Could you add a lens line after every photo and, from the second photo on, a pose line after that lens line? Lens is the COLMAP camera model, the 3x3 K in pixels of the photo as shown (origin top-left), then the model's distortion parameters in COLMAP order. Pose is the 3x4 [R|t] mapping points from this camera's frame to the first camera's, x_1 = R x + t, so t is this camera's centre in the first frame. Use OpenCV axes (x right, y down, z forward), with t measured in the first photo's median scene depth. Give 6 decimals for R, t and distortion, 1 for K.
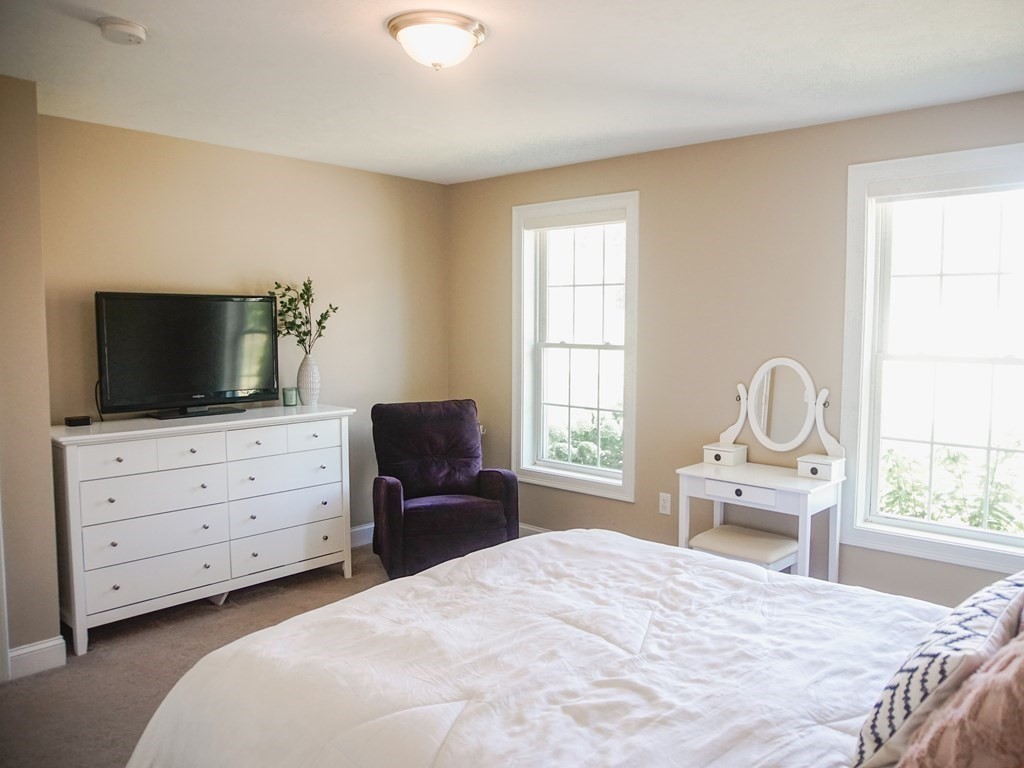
lens RADIAL K [[730.3, 0, 512.6], [0, 730.3, 385.7], [0, 0, 1]] dist [-0.007703, -0.000845]
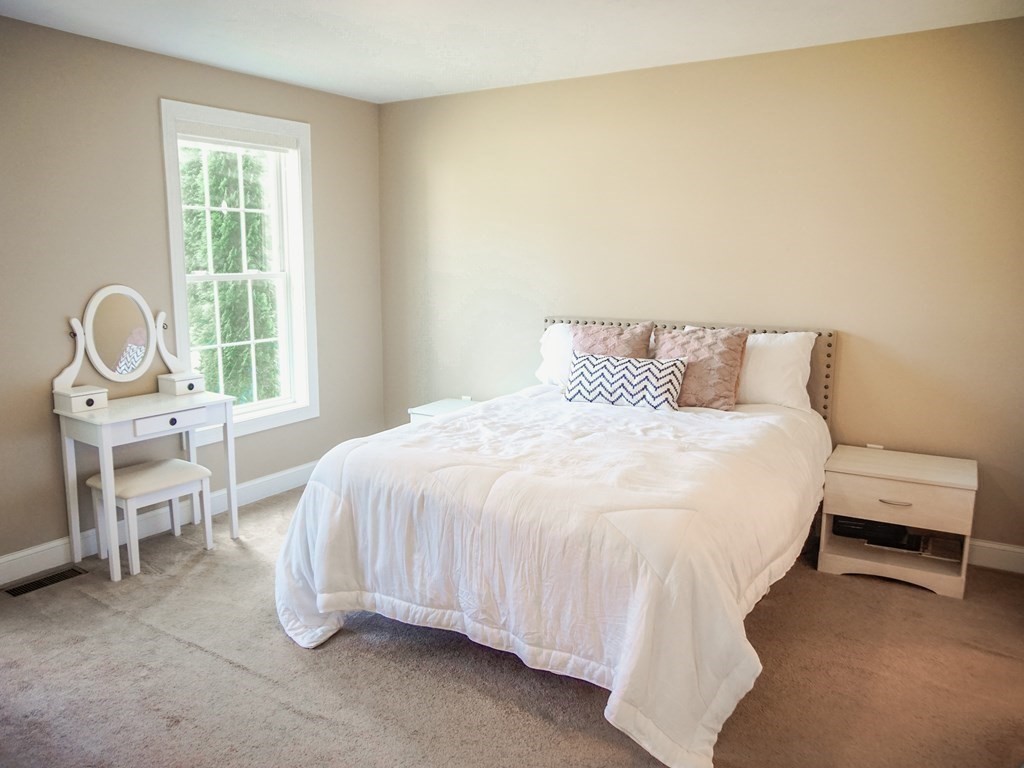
lens RADIAL K [[792.5, 0, 512.1], [0, 792.5, 384.3], [0, 0, 1]] dist [-0.016341, 0.016720]
pose [[-0.159841, -0.167144, 0.972889, -0.934530], [0.076369, 0.980513, 0.181001, -0.073037], [-0.984184, 0.103230, -0.143962, 0.812396]]
